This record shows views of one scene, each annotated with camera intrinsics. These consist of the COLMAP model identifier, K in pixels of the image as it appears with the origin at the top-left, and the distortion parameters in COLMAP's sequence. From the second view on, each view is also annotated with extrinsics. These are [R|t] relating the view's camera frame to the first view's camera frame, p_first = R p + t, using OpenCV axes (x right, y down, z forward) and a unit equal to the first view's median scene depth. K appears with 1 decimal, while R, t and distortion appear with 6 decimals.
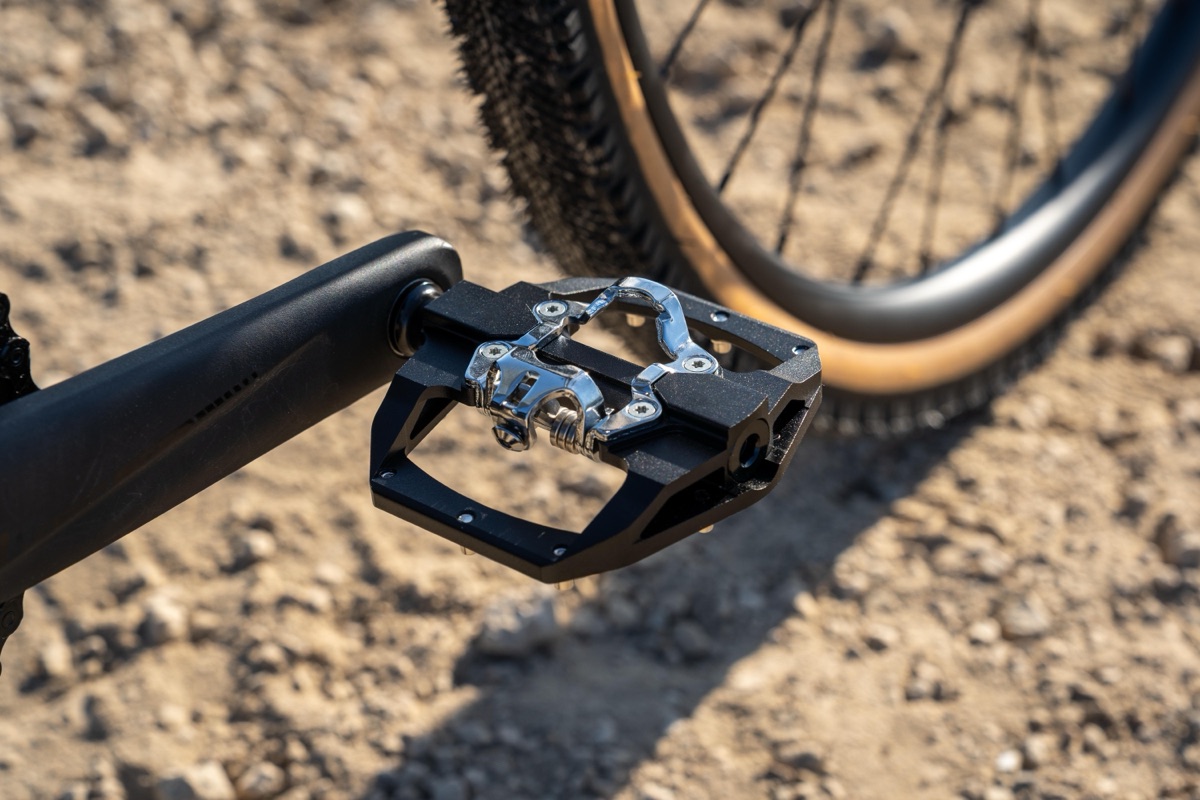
lens RADIAL K [[2606.6, 0, 591.6], [0, 2606.6, 412.4], [0, 0, 1]] dist [0.022459, 0.000000]
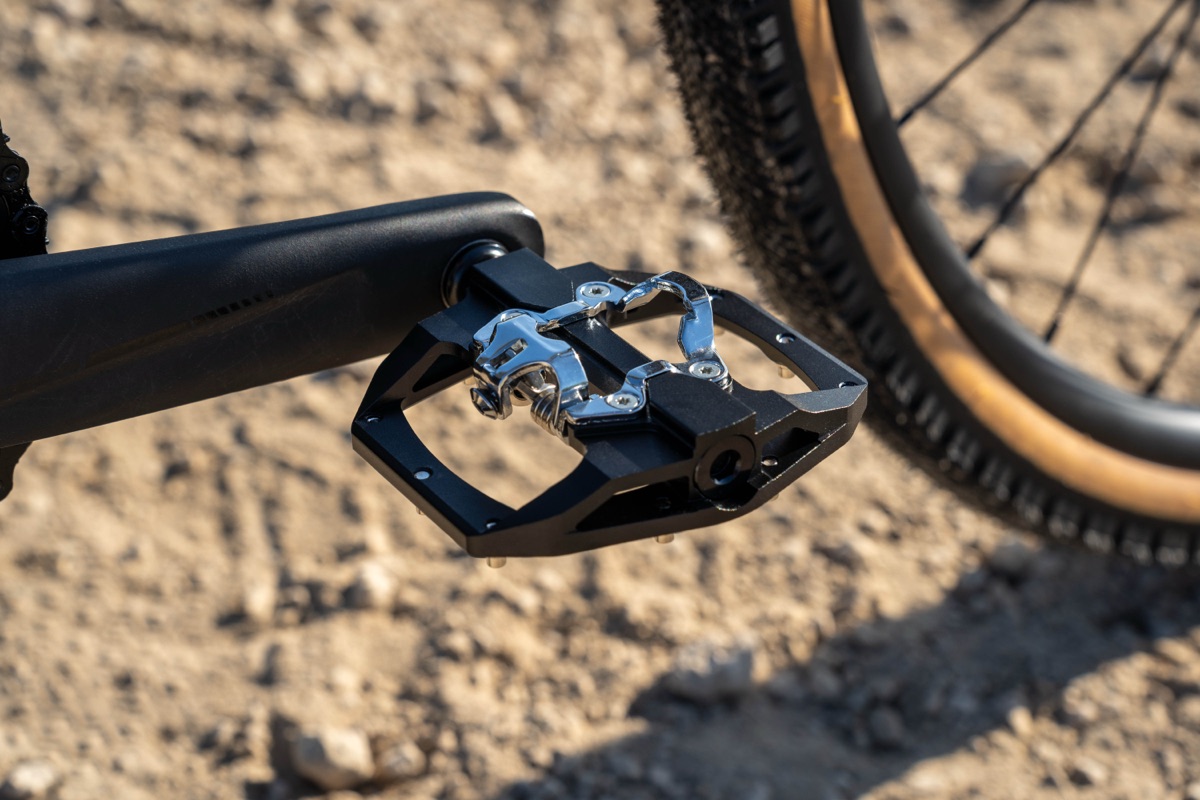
lens RADIAL K [[2606.6, 0, 606.0], [0, 2606.6, 386.9], [0, 0, 1]] dist [0.022459, 0.000000]
pose [[0.948941, 0.194384, -0.248448, 0.158138], [-0.207076, 0.977986, -0.025752, 0.012482], [0.237973, 0.075885, 0.968303, 0.056117]]
